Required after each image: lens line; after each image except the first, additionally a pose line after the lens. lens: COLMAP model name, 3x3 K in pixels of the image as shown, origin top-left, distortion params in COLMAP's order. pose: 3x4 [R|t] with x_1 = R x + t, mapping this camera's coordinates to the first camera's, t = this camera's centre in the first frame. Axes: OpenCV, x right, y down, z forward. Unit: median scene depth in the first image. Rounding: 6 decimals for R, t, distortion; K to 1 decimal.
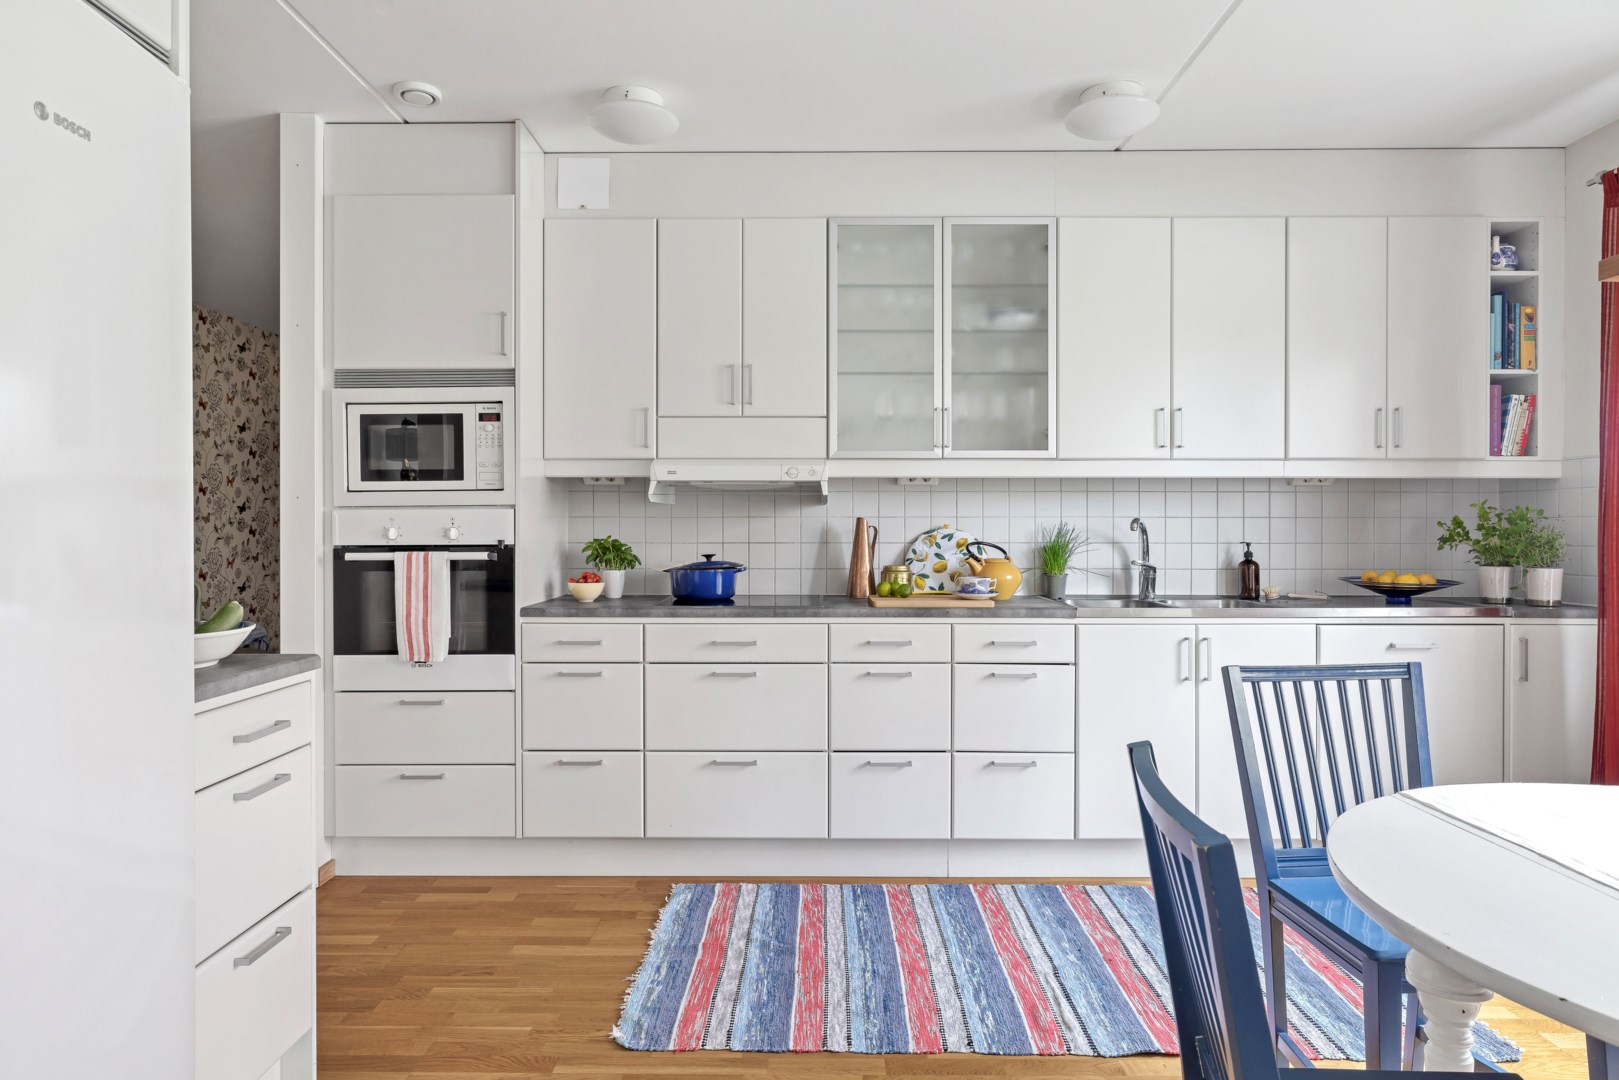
lens RADIAL K [[967.3, 0, 807.5], [0, 967.3, 536.8], [0, 0, 1]] dist [0.006371, -0.000468]
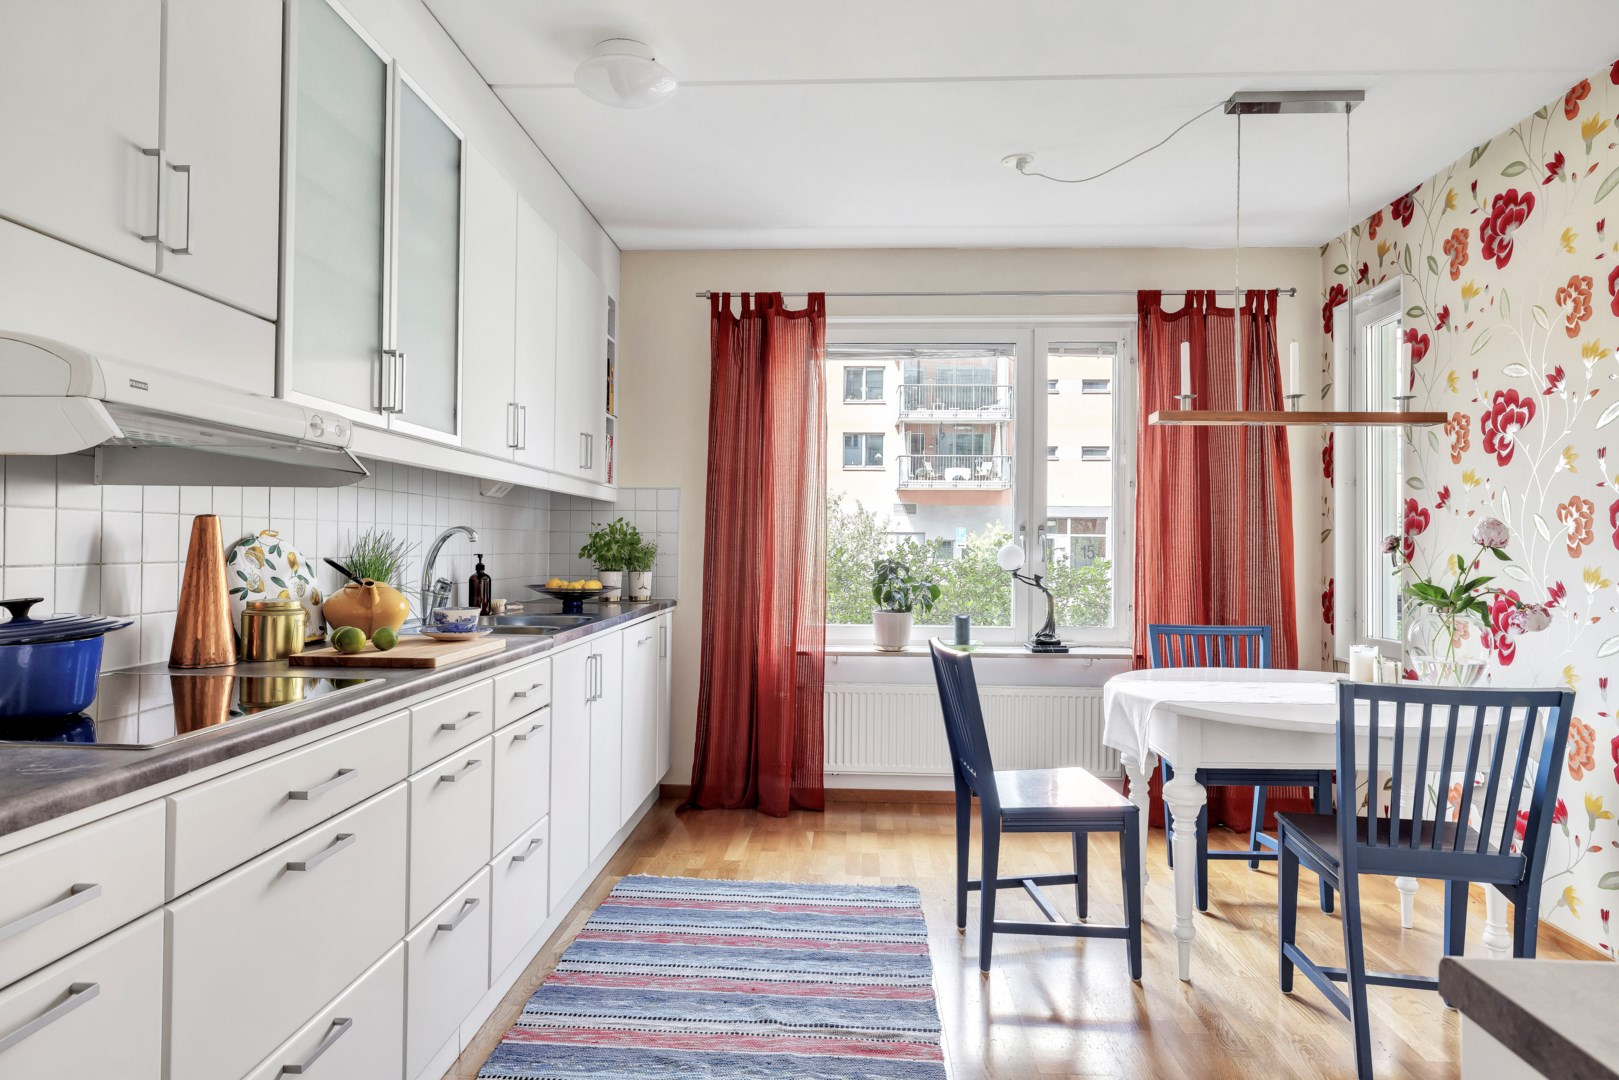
lens RADIAL K [[944.0, 0, 803.7], [0, 944.0, 538.1], [0, 0, 1]] dist [-0.003017, -0.000244]
pose [[0.042367, 0.006377, 0.999082, -0.462988], [-0.000702, 0.999980, -0.006353, -0.004333], [-0.999102, -0.000433, 0.042371, 0.675049]]
